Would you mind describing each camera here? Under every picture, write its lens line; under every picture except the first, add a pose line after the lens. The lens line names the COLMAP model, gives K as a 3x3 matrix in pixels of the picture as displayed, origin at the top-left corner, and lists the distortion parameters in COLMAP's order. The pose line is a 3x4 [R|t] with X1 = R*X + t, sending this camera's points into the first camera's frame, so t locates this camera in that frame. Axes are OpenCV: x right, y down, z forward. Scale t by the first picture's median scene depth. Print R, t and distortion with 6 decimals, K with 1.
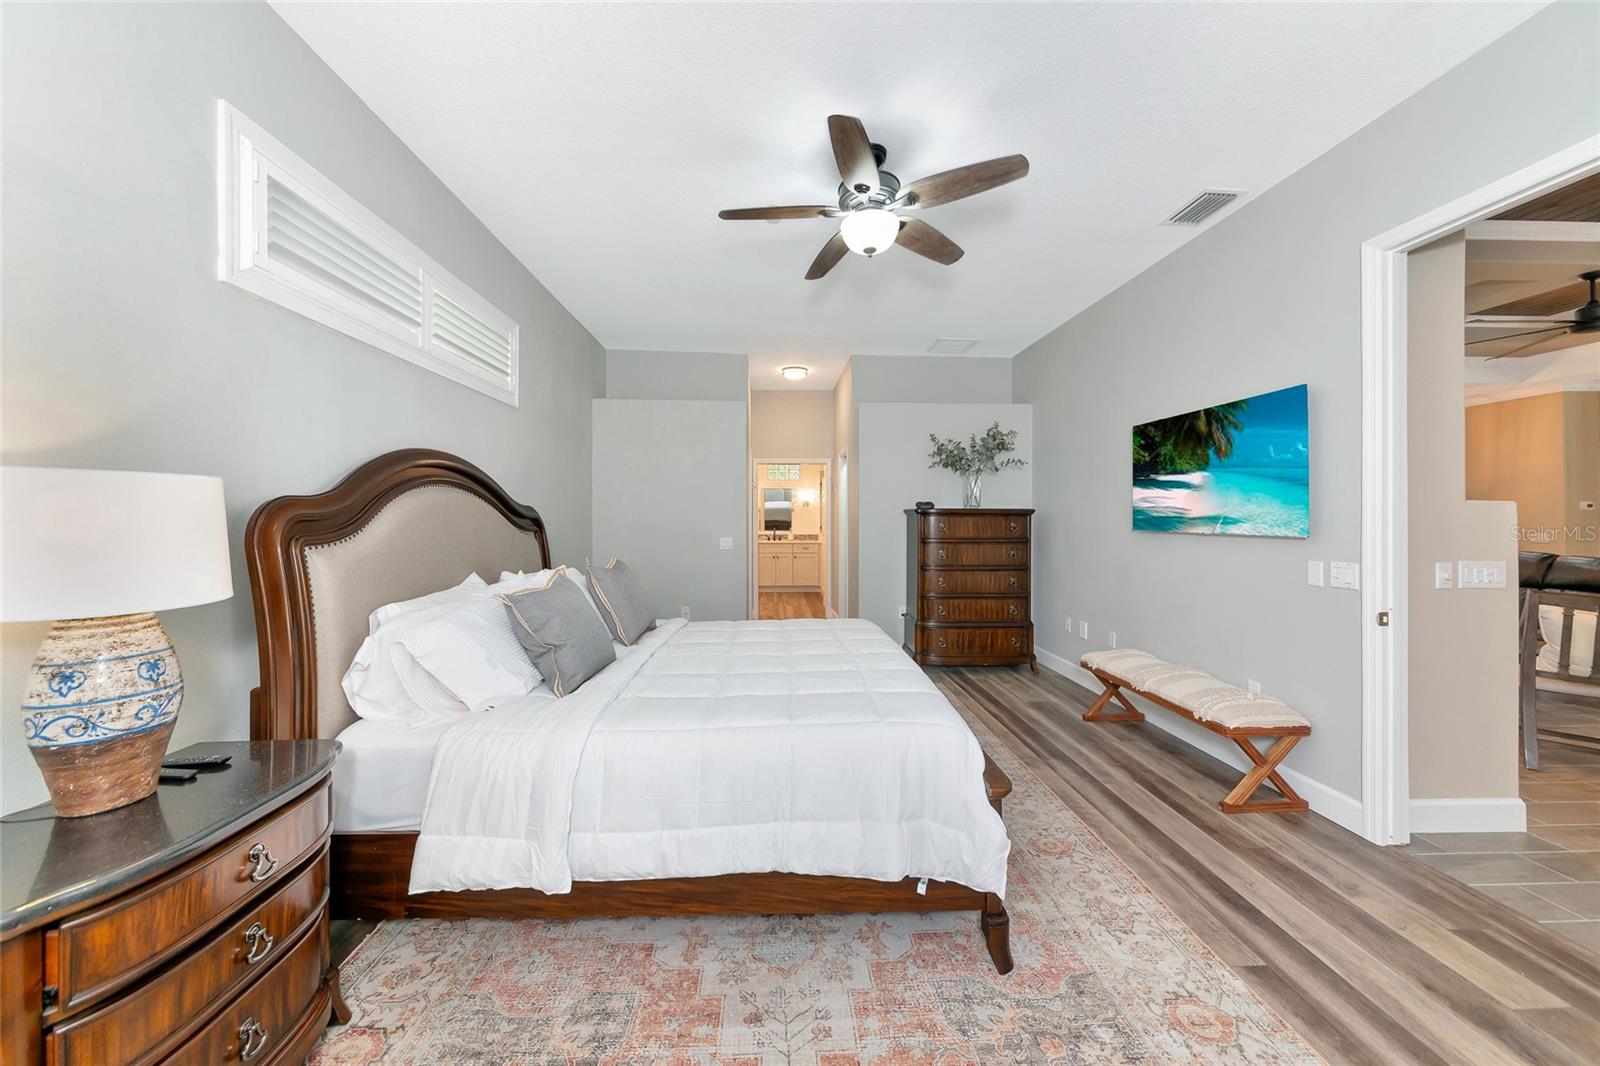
lens RADIAL K [[572.5, 0, 793.8], [0, 572.5, 517.0], [0, 0, 1]] dist [0.001555, 0.000201]
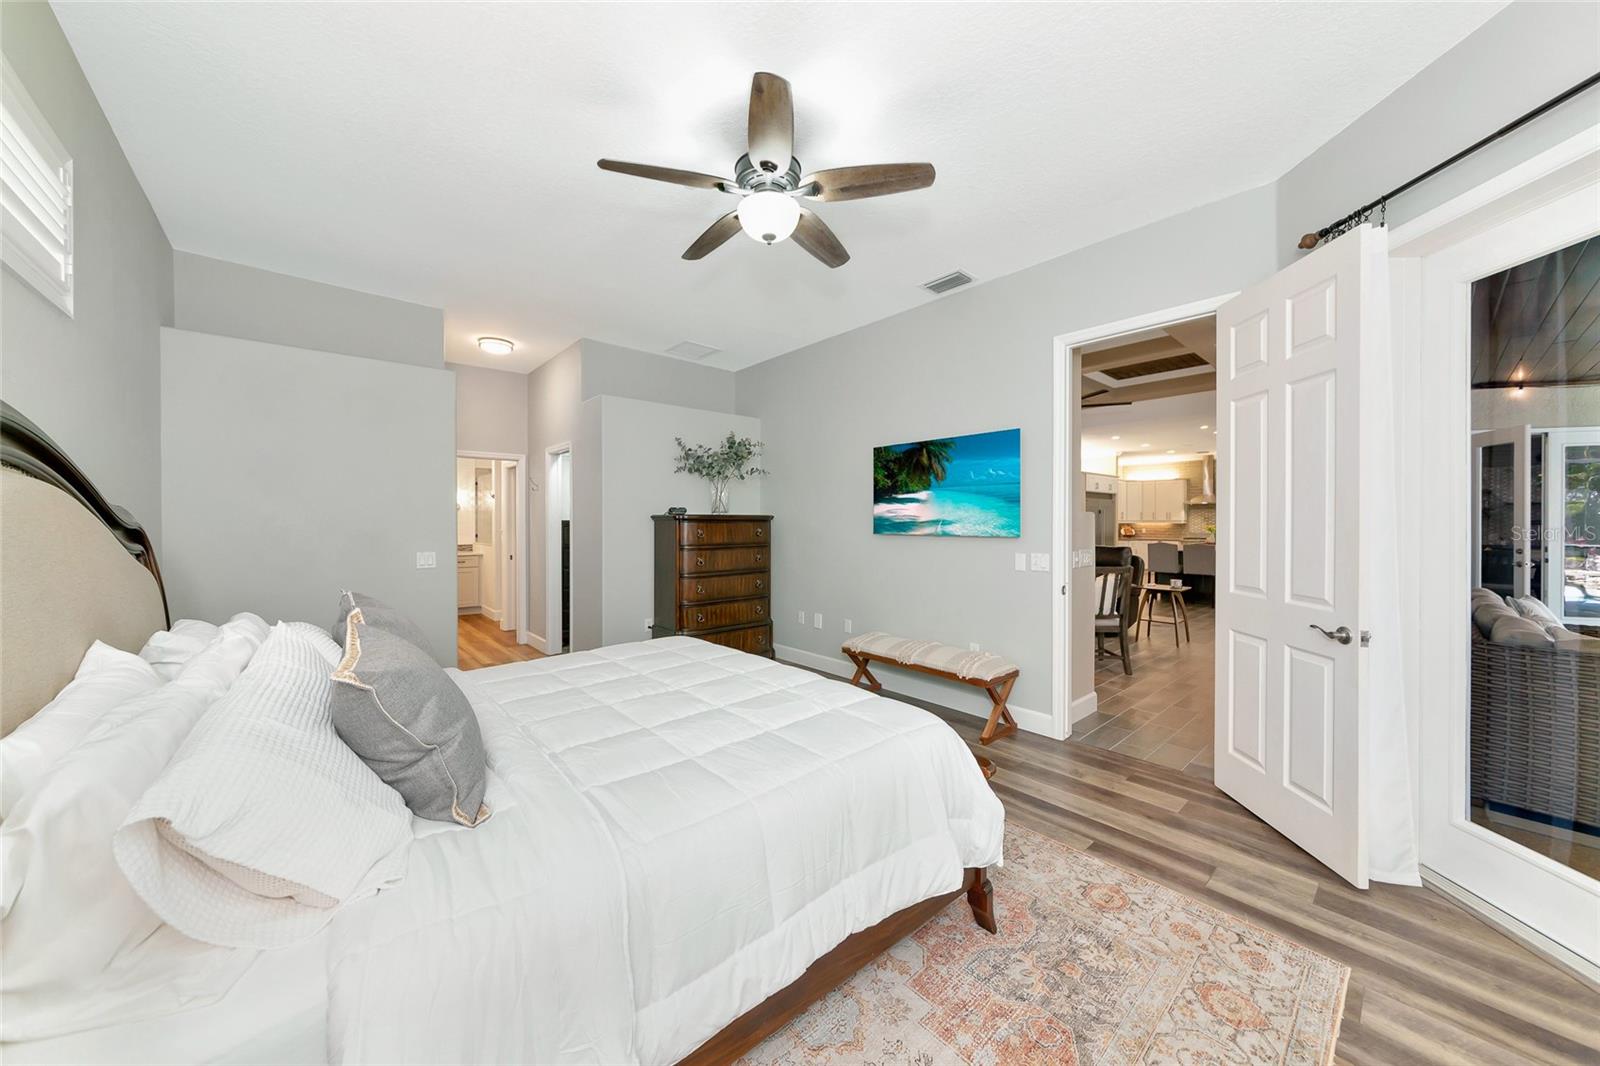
lens RADIAL K [[566.3, 0, 798.8], [0, 566.3, 526.3], [0, 0, 1]] dist [0.000124, -0.000117]
pose [[0.780951, -0.008991, 0.624528, -0.353364], [0.003913, 0.999947, 0.009502, -0.005227], [-0.624580, -0.004977, 0.780945, 0.216475]]
